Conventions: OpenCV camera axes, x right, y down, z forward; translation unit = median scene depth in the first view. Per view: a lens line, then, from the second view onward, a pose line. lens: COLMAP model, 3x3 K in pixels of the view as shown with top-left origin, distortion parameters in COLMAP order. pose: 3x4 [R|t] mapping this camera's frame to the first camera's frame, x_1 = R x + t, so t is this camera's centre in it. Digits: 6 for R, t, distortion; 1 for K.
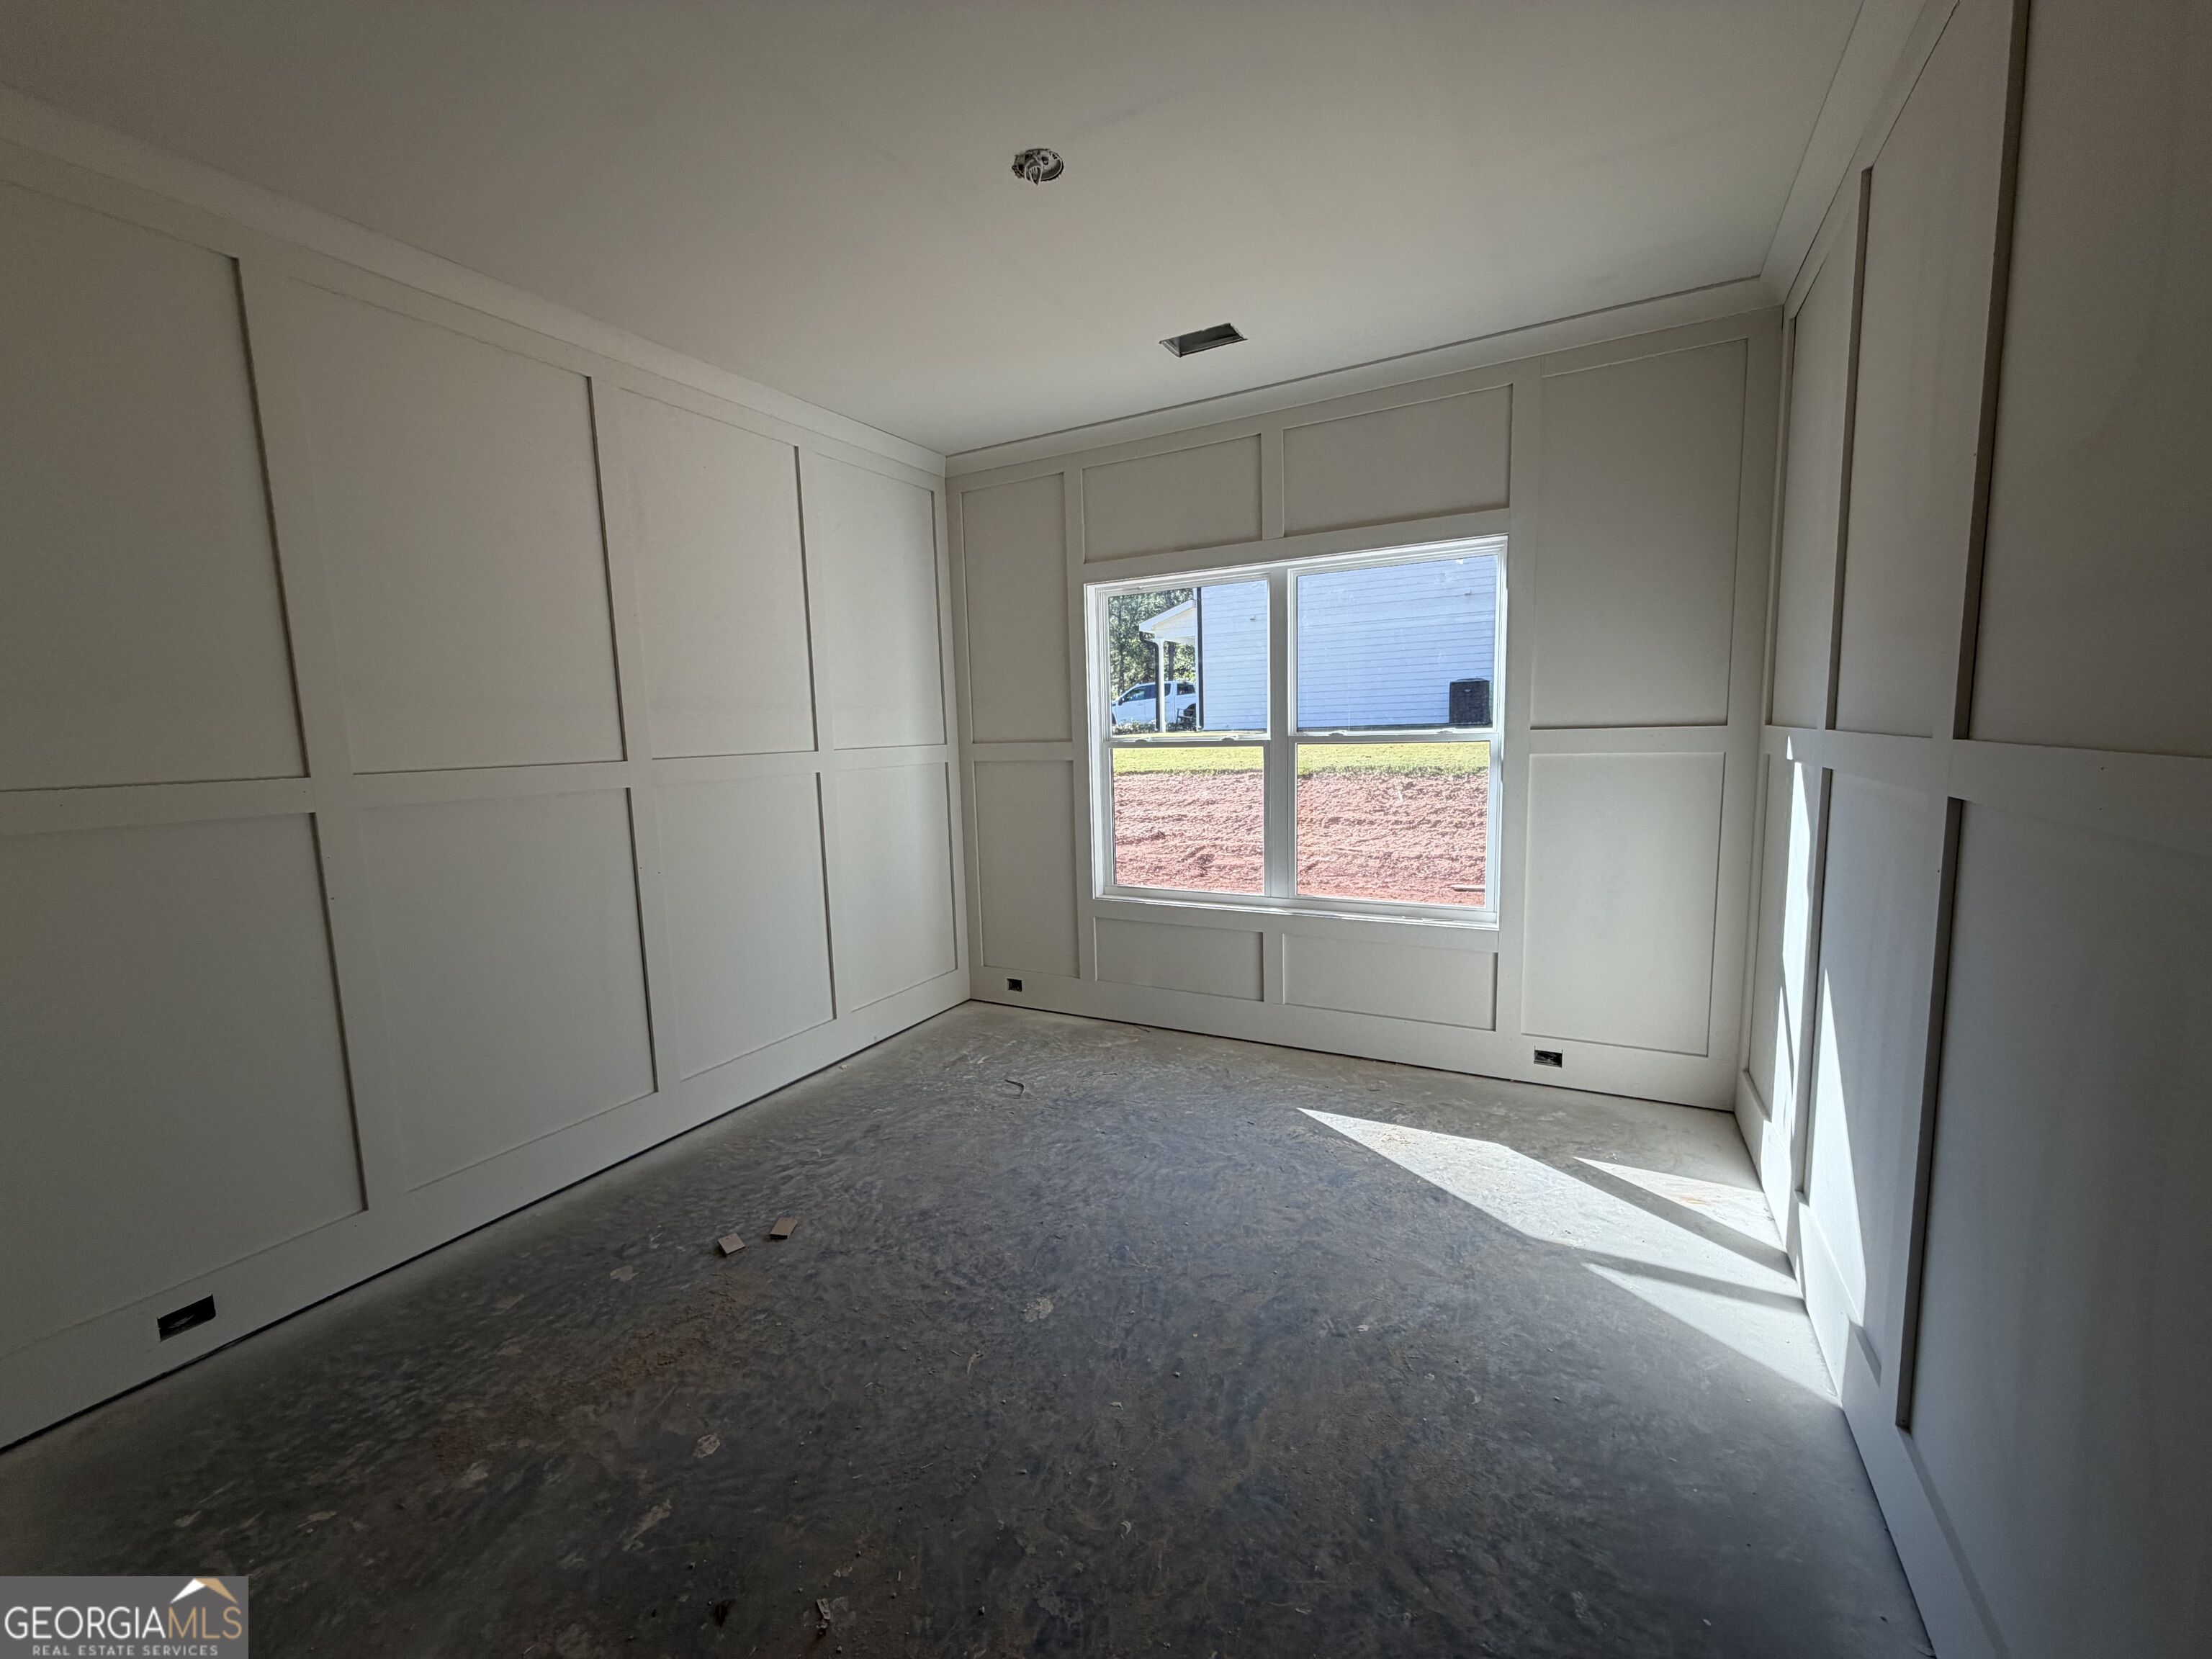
lens RADIAL K [[884.0, 0, 1105.7], [0, 884.0, 830.9], [0, 0, 1]] dist [-0.001822, 0.000073]
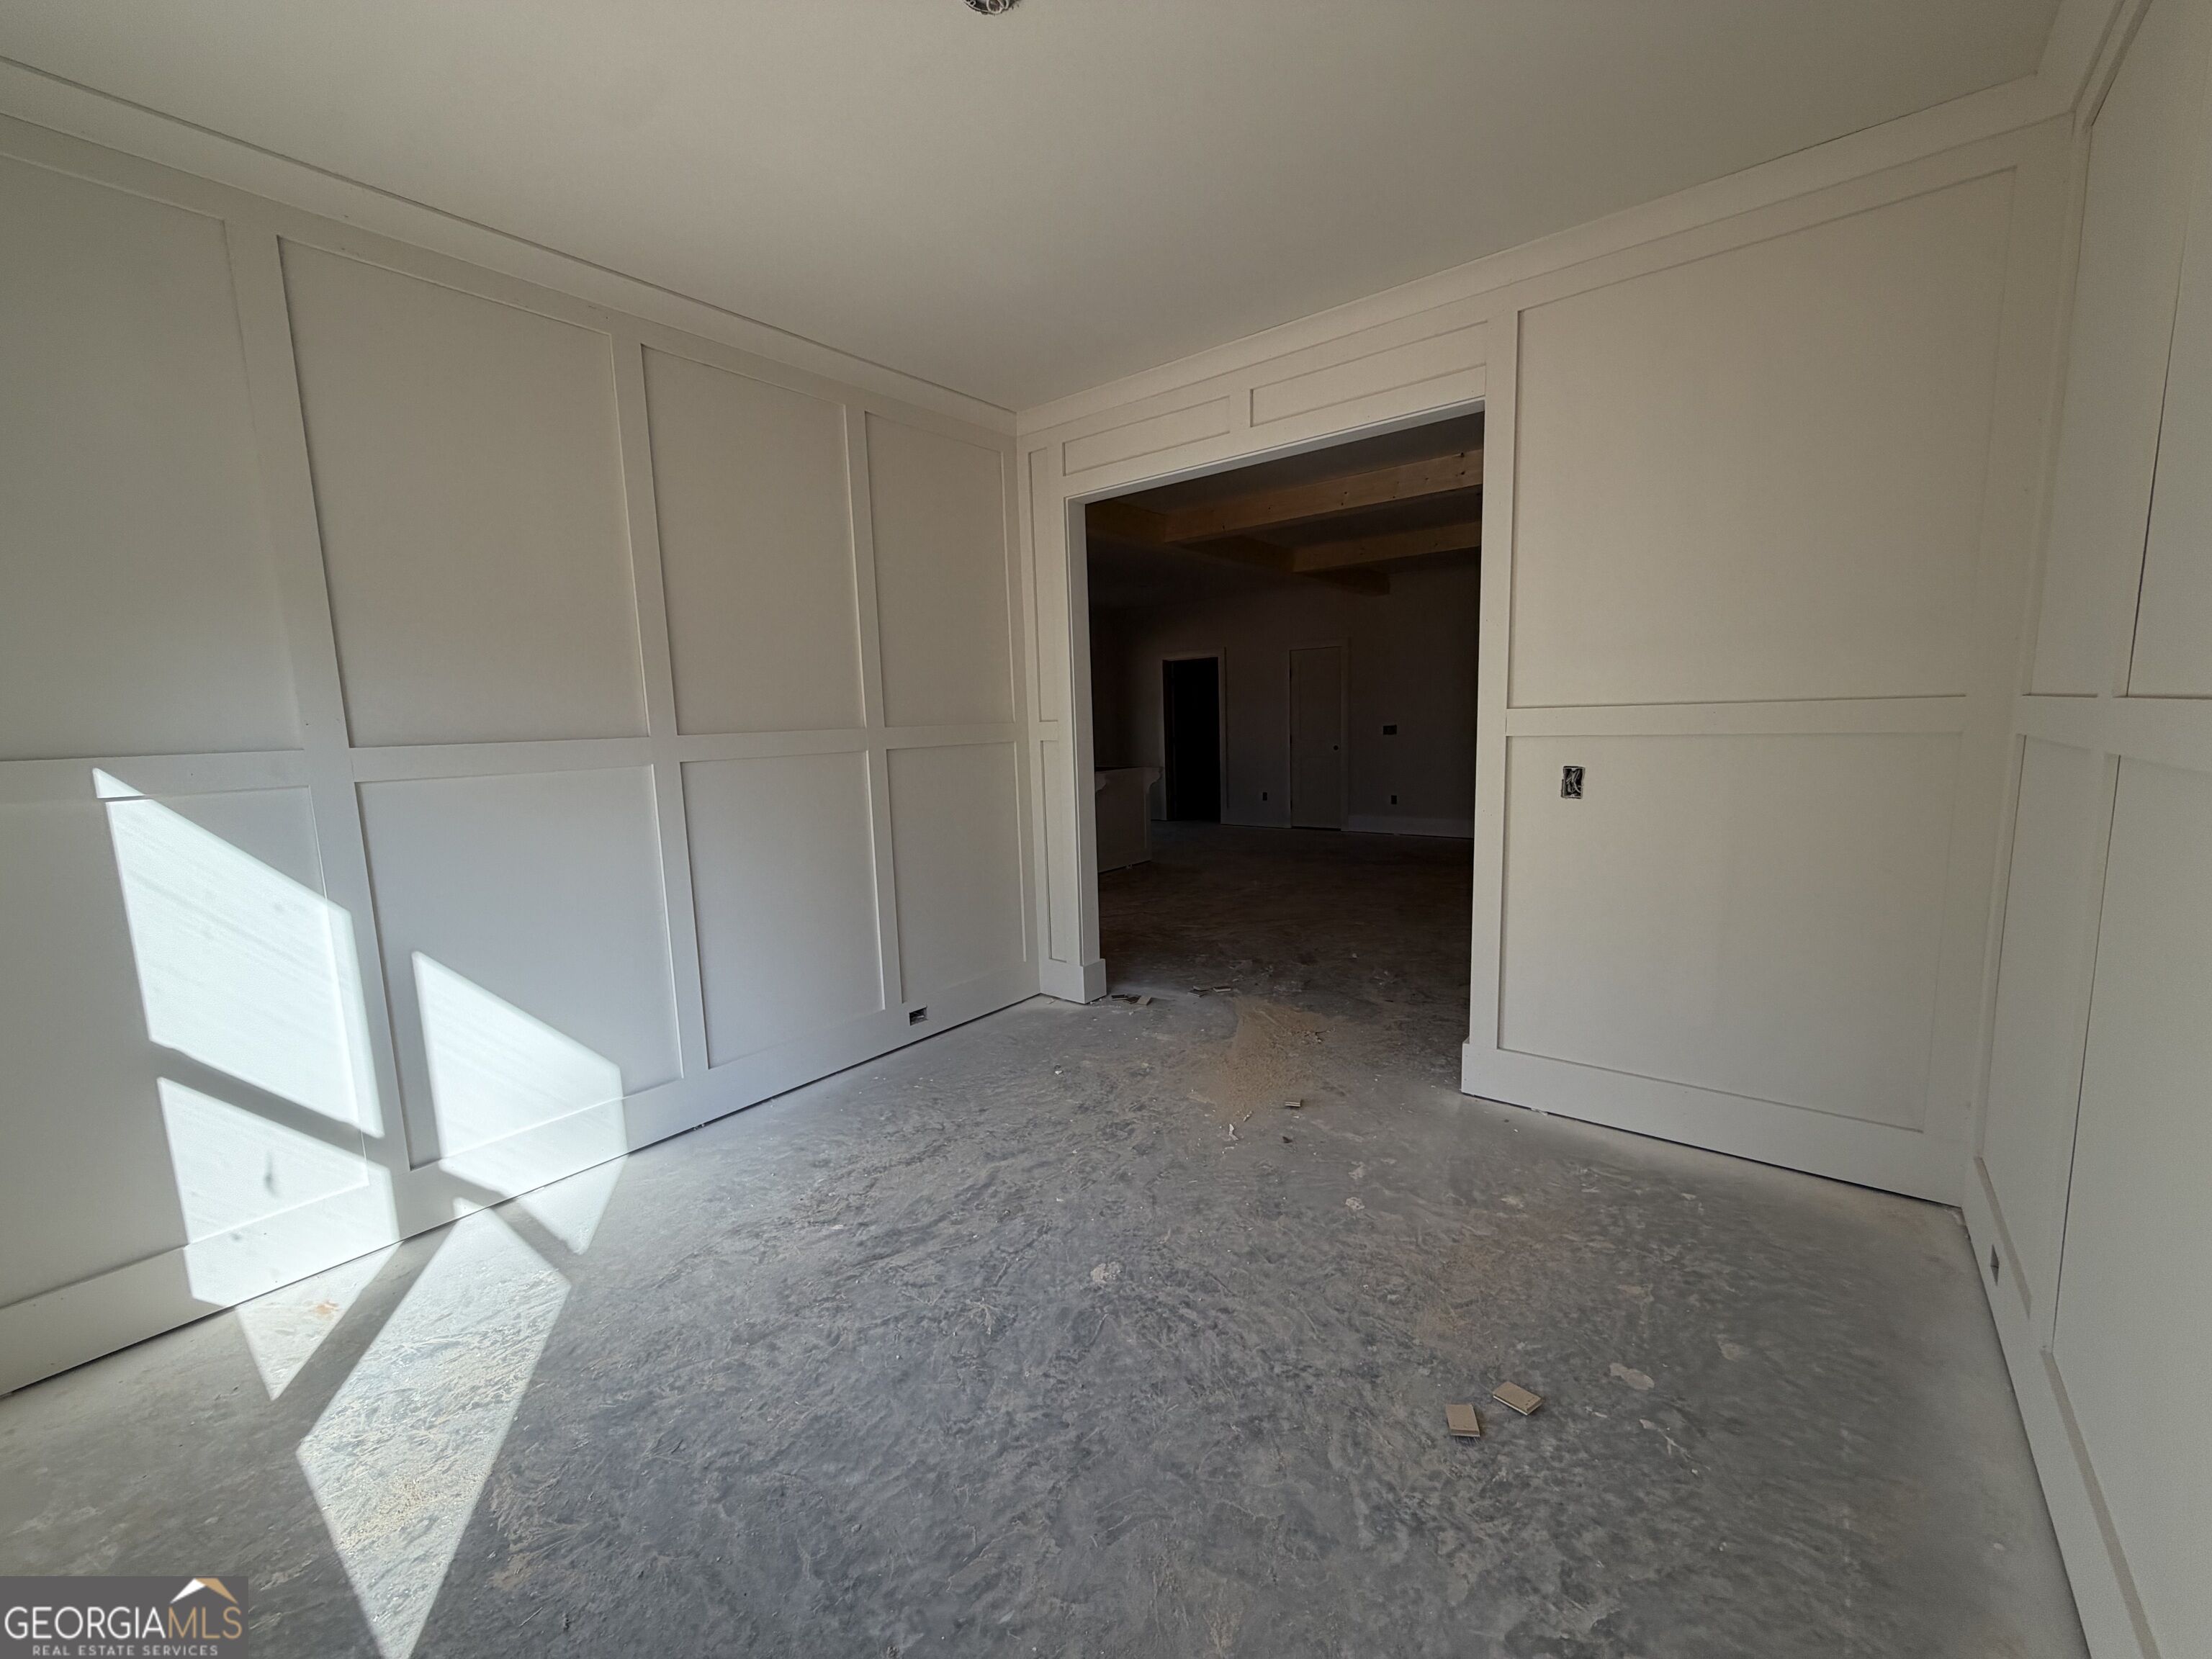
lens RADIAL K [[884.0, 0, 1104.7], [0, 884.0, 832.5], [0, 0, 1]] dist [-0.001822, 0.000073]
pose [[-0.982830, 0.039454, 0.180246, -0.259251], [0.082979, 0.967024, 0.240790, -0.178408], [-0.164802, 0.251612, -0.953694, 1.717271]]
